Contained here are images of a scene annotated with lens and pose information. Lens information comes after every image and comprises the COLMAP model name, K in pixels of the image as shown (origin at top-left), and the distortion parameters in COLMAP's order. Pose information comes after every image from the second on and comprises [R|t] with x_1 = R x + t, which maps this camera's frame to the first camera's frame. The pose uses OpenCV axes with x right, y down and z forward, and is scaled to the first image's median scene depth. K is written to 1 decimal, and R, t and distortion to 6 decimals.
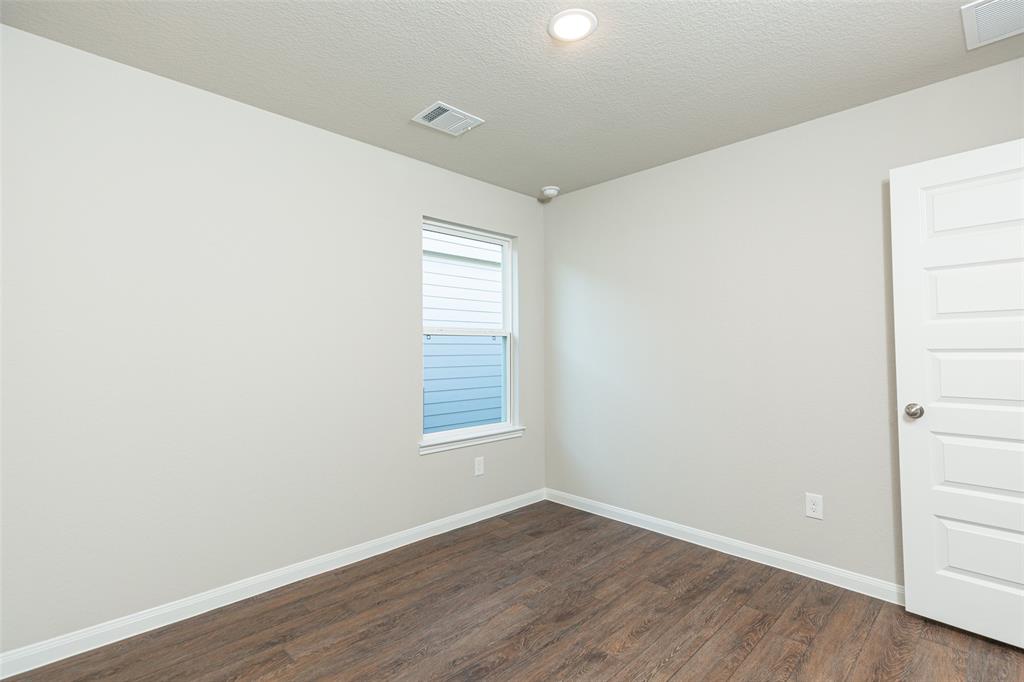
lens RADIAL K [[464.0, 0, 511.3], [0, 464.0, 338.1], [0, 0, 1]] dist [0.008589, -0.001756]
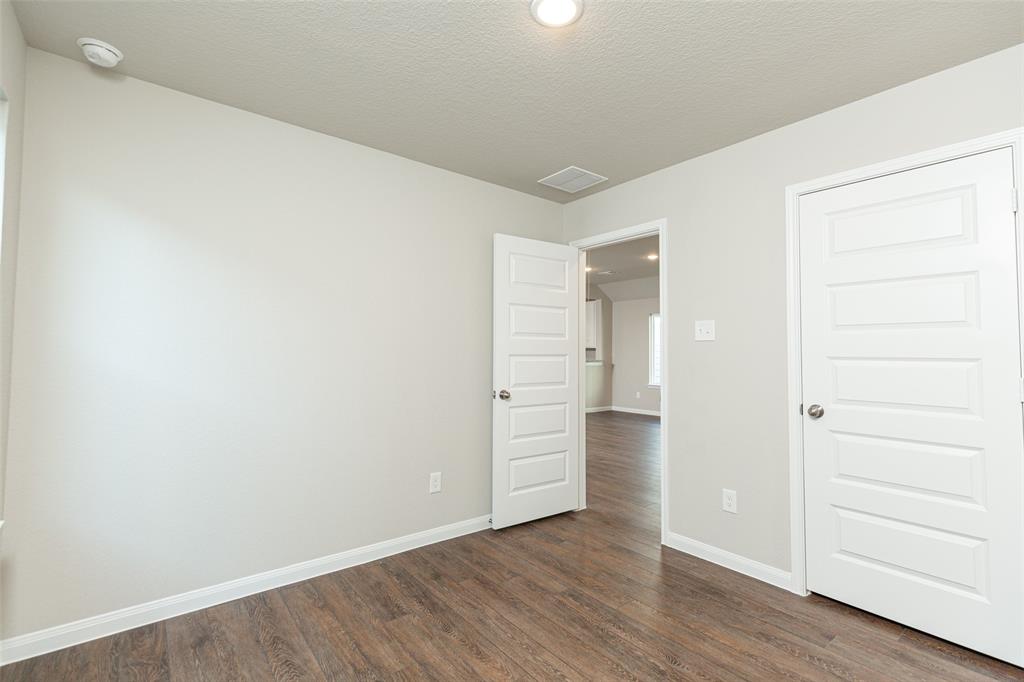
lens RADIAL K [[464.0, 0, 504.8], [0, 464.0, 340.8], [0, 0, 1]] dist [0.008589, -0.001756]
pose [[0.097448, 0.040207, 0.994428, -0.611411], [-0.039314, 0.998559, -0.036521, 0.030516], [-0.994464, -0.035536, 0.098888, 0.787115]]
